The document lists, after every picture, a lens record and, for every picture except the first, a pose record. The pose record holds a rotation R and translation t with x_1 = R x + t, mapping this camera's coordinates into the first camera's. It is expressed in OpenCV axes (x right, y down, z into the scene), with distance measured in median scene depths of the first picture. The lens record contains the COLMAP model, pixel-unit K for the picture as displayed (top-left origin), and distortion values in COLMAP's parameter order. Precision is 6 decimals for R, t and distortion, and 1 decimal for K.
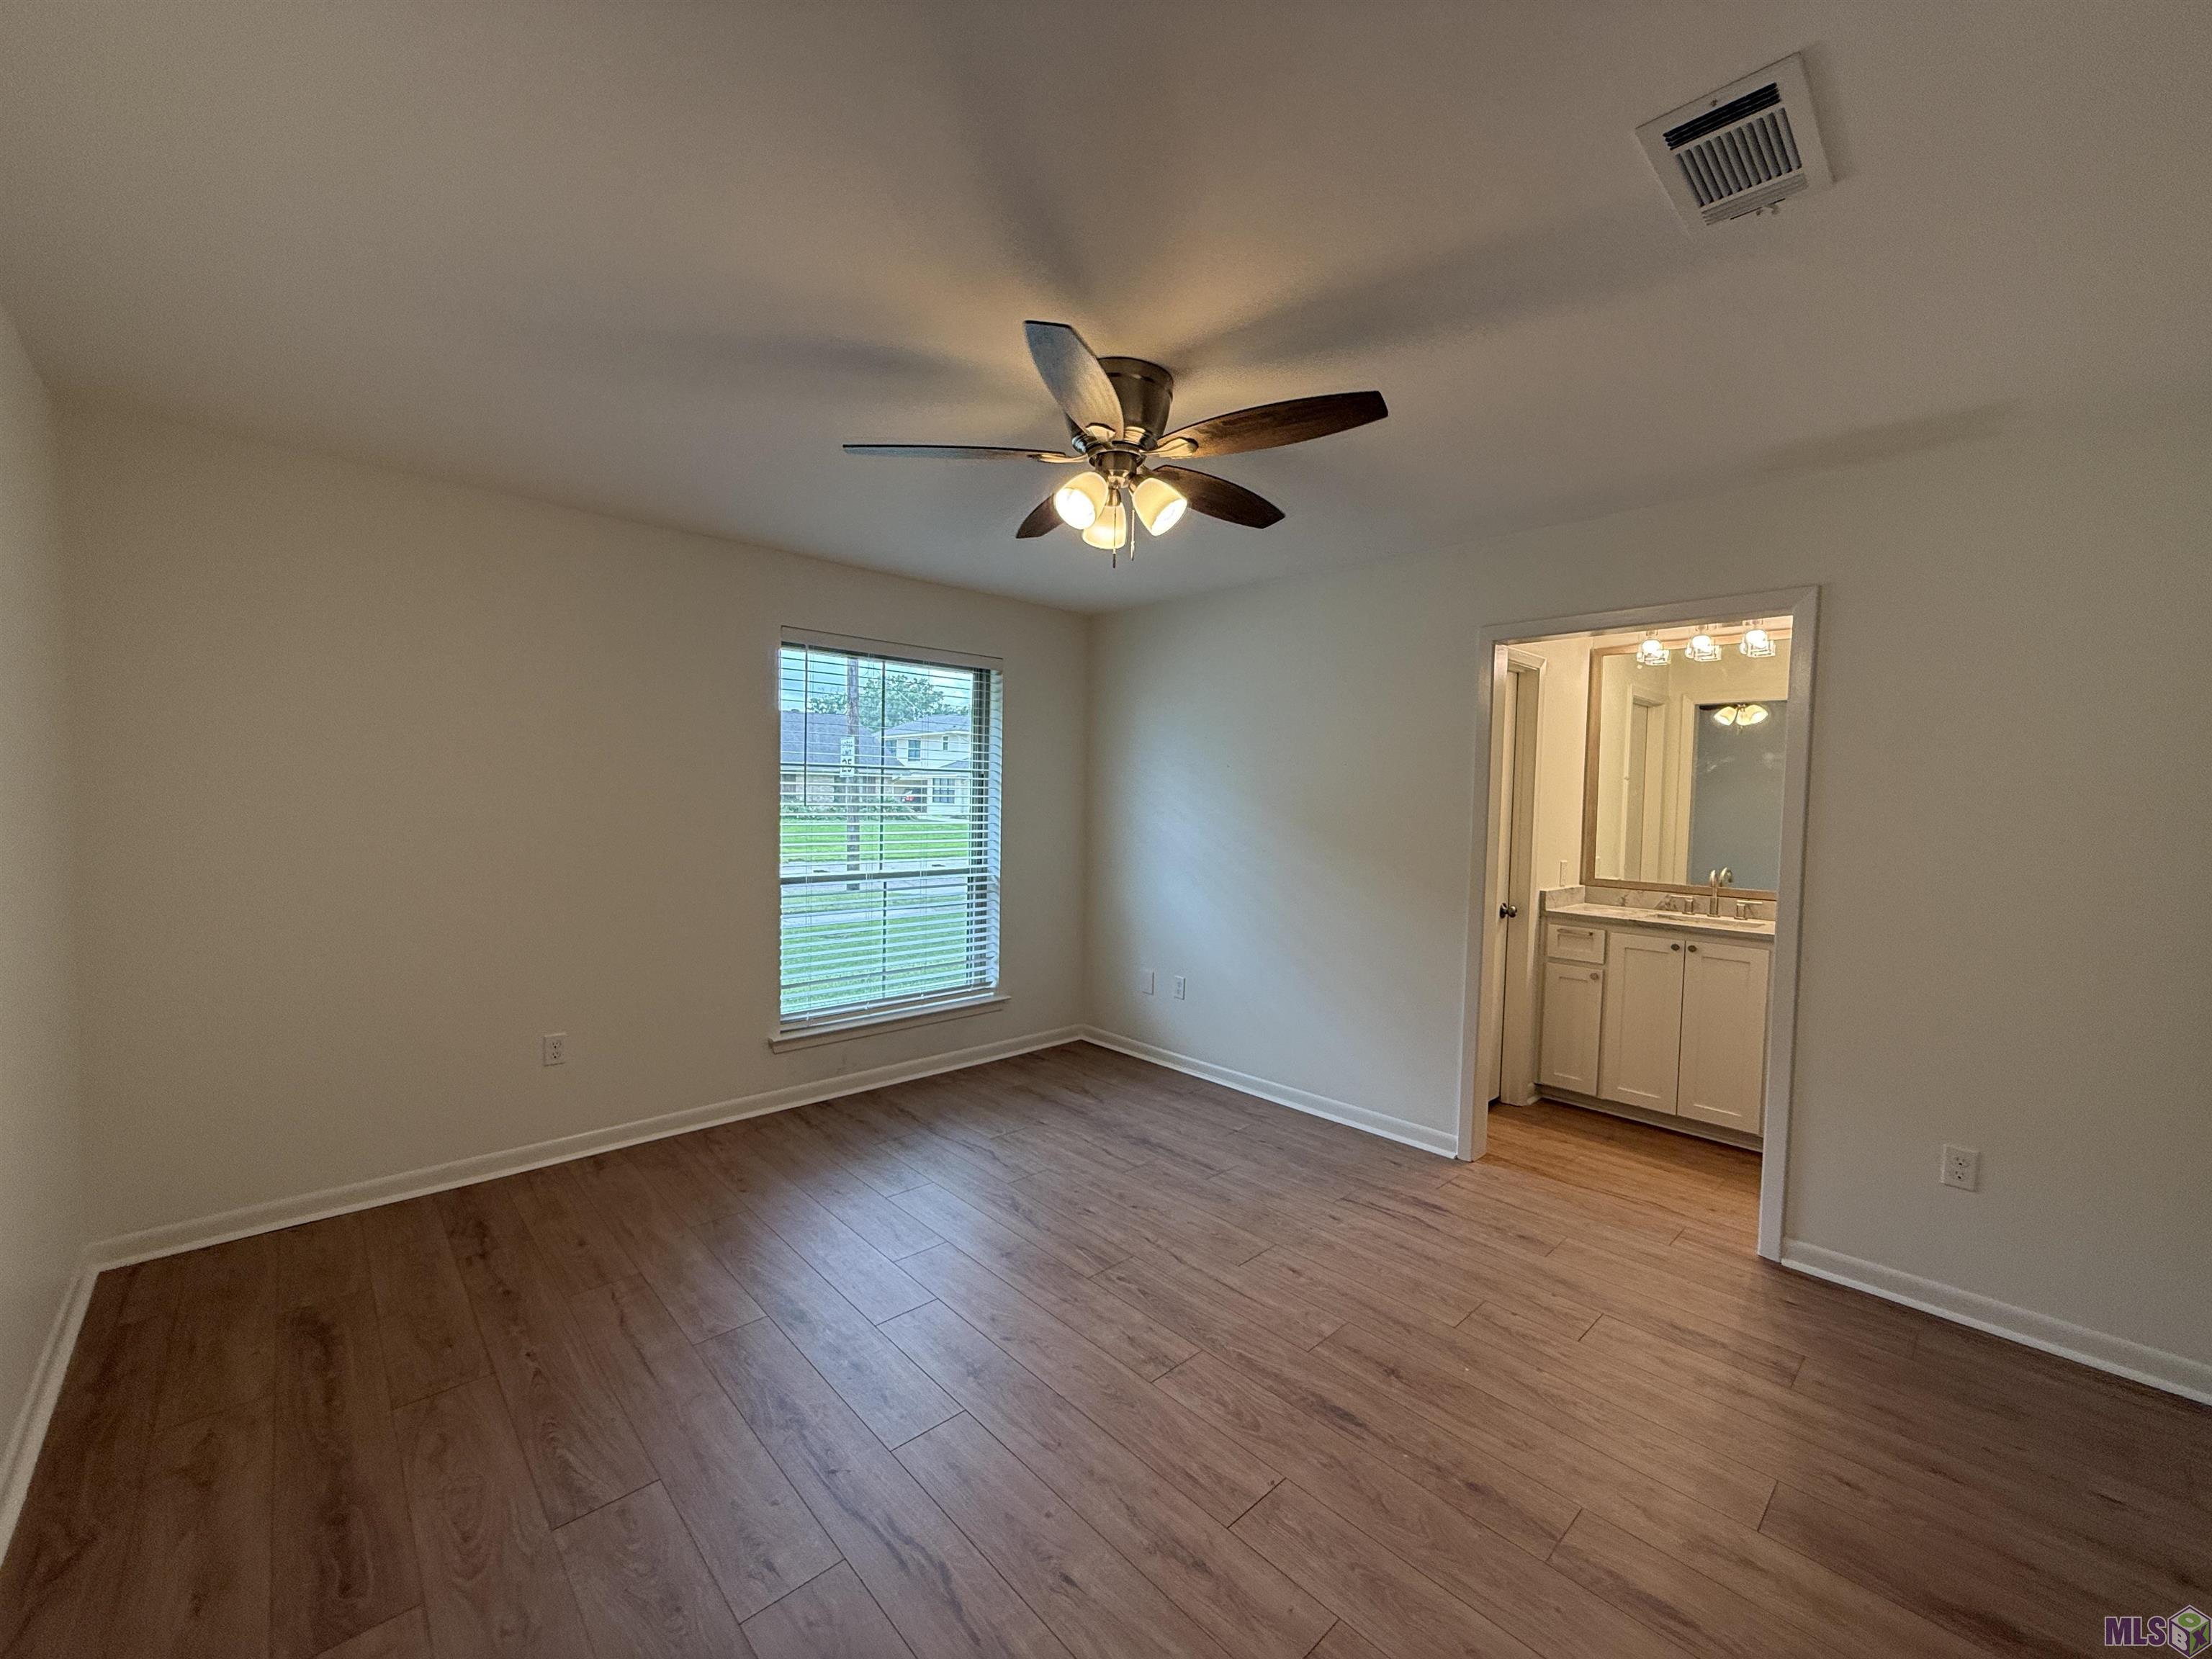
lens RADIAL K [[882.1, 0, 1106.5], [0, 882.1, 827.8], [0, 0, 1]] dist [-0.002839, 0.000569]
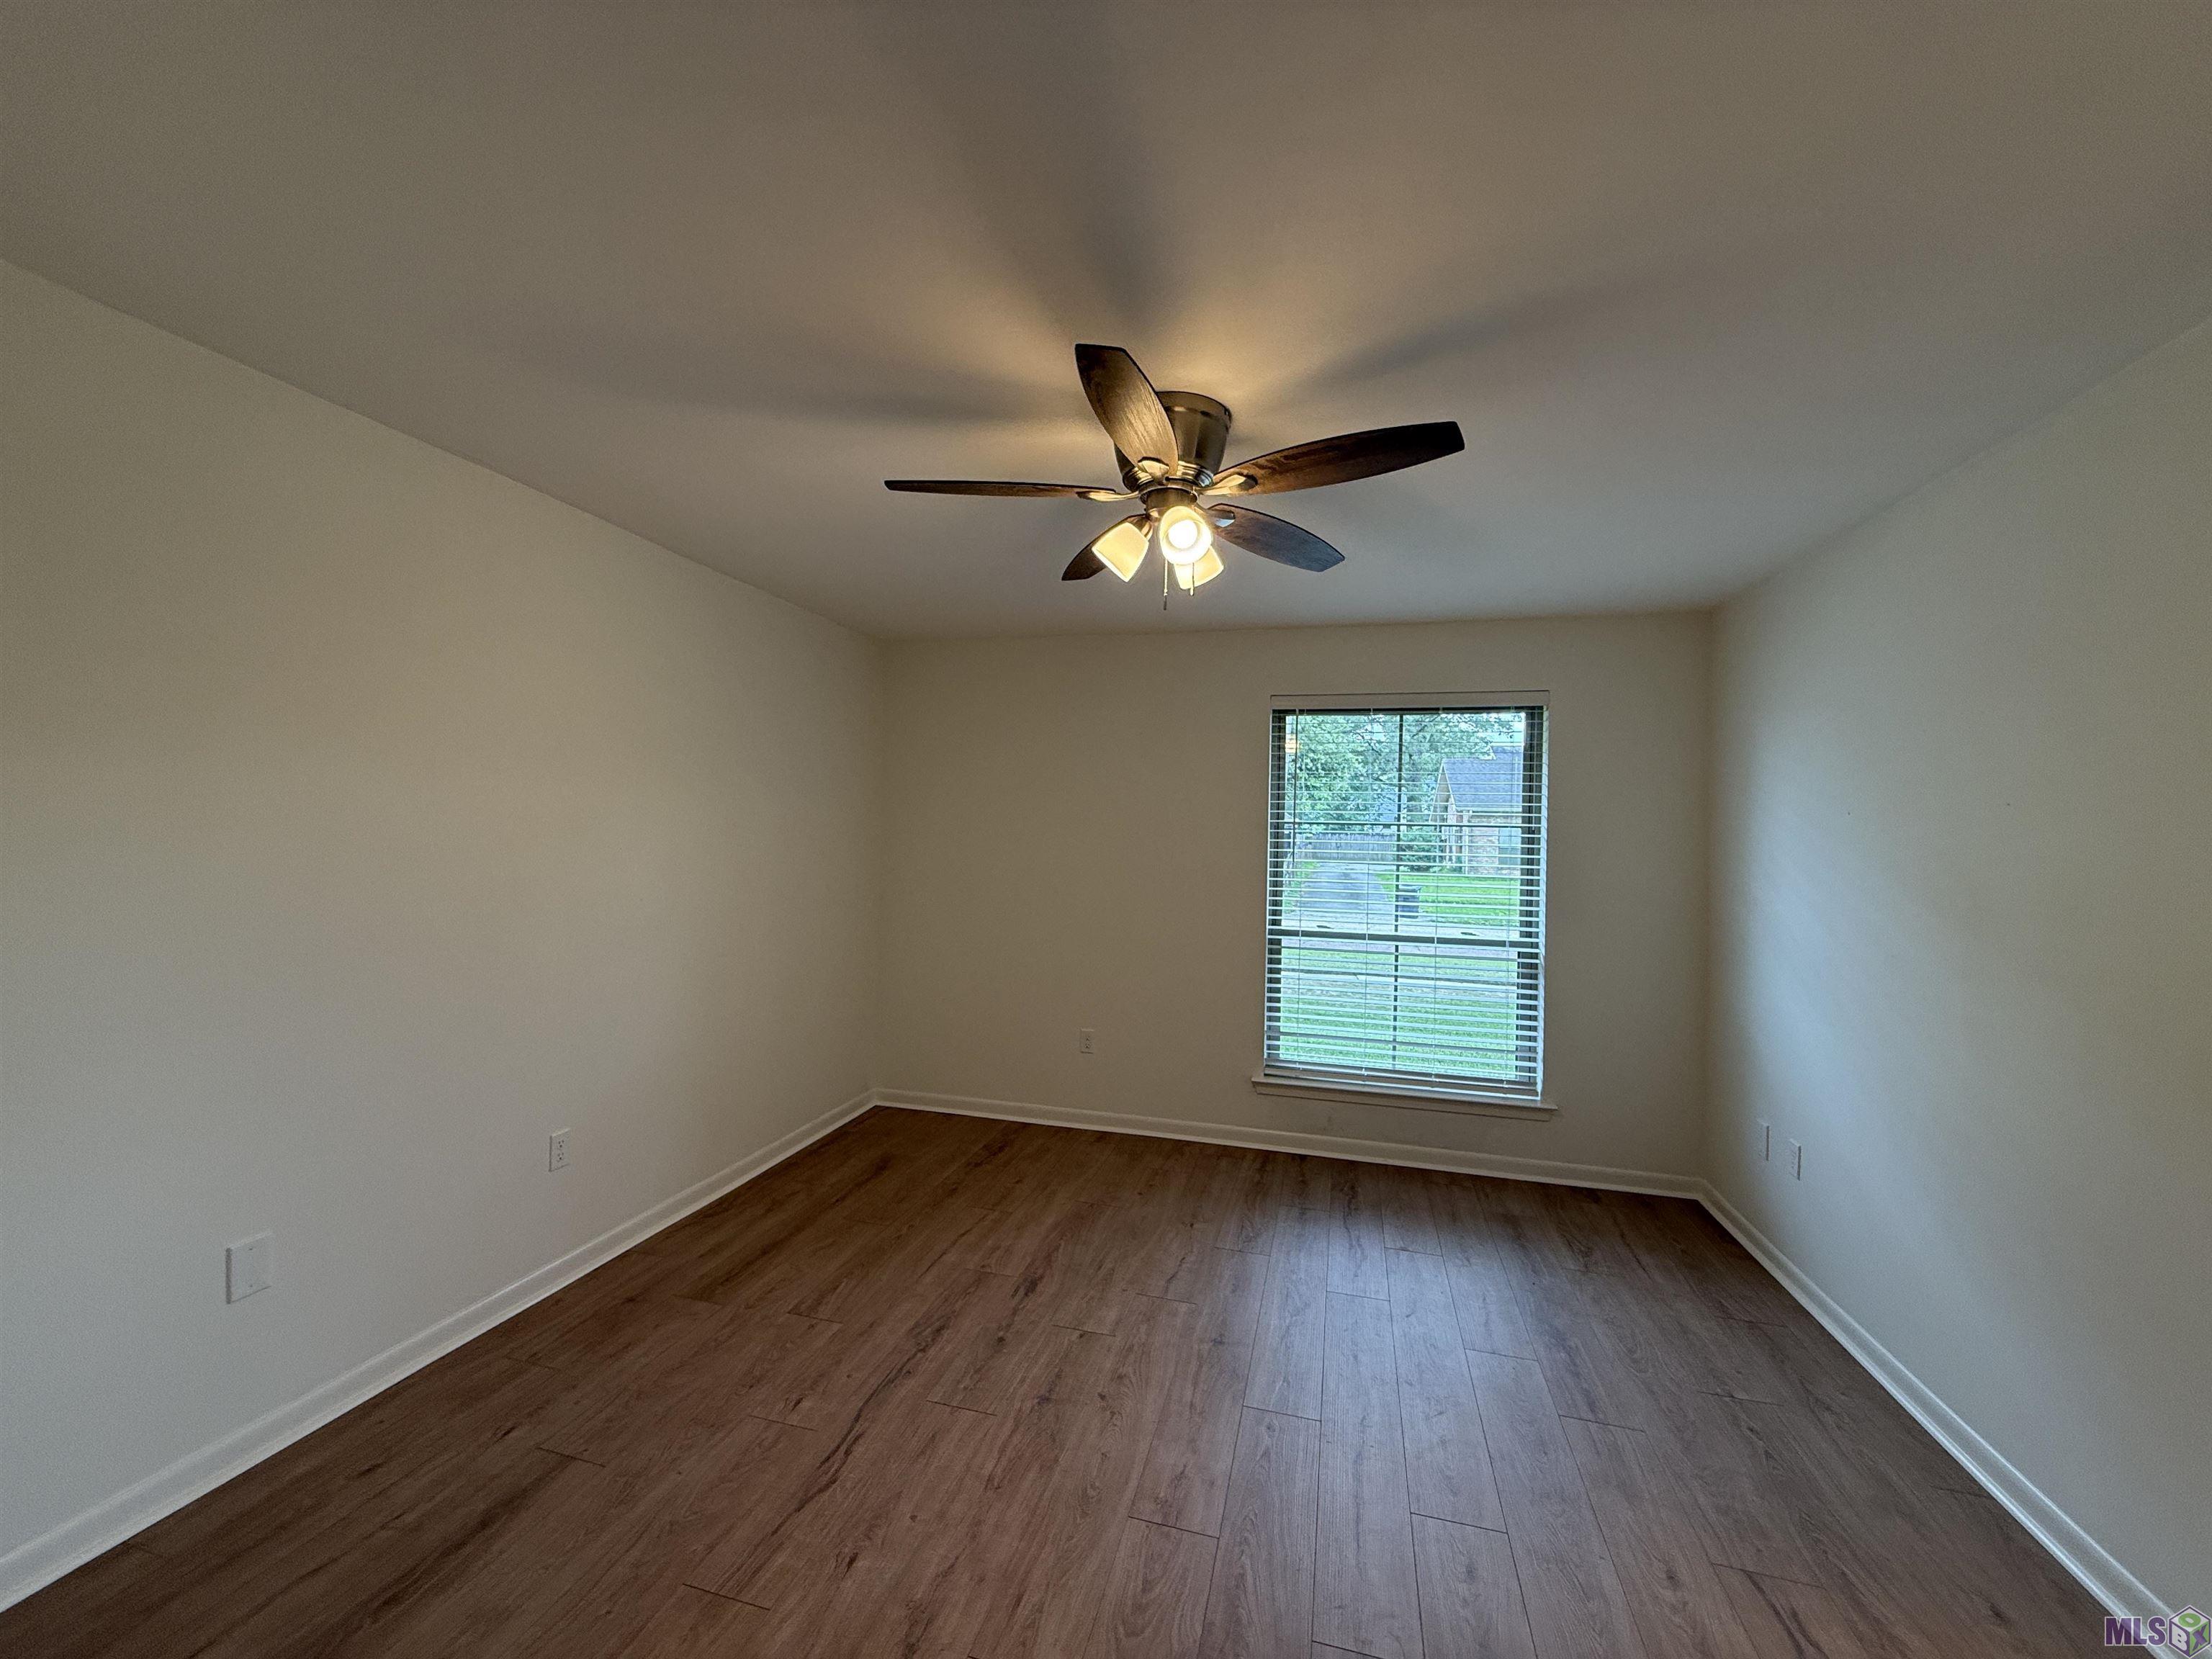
lens RADIAL K [[882.1, 0, 1102.1], [0, 882.1, 815.3], [0, 0, 1]] dist [-0.002839, 0.000569]
pose [[0.517337, -0.027144, -0.855351, 0.433365], [-0.045687, 0.997196, -0.059278, -0.007431], [0.854562, 0.069745, 0.514646, 0.256370]]
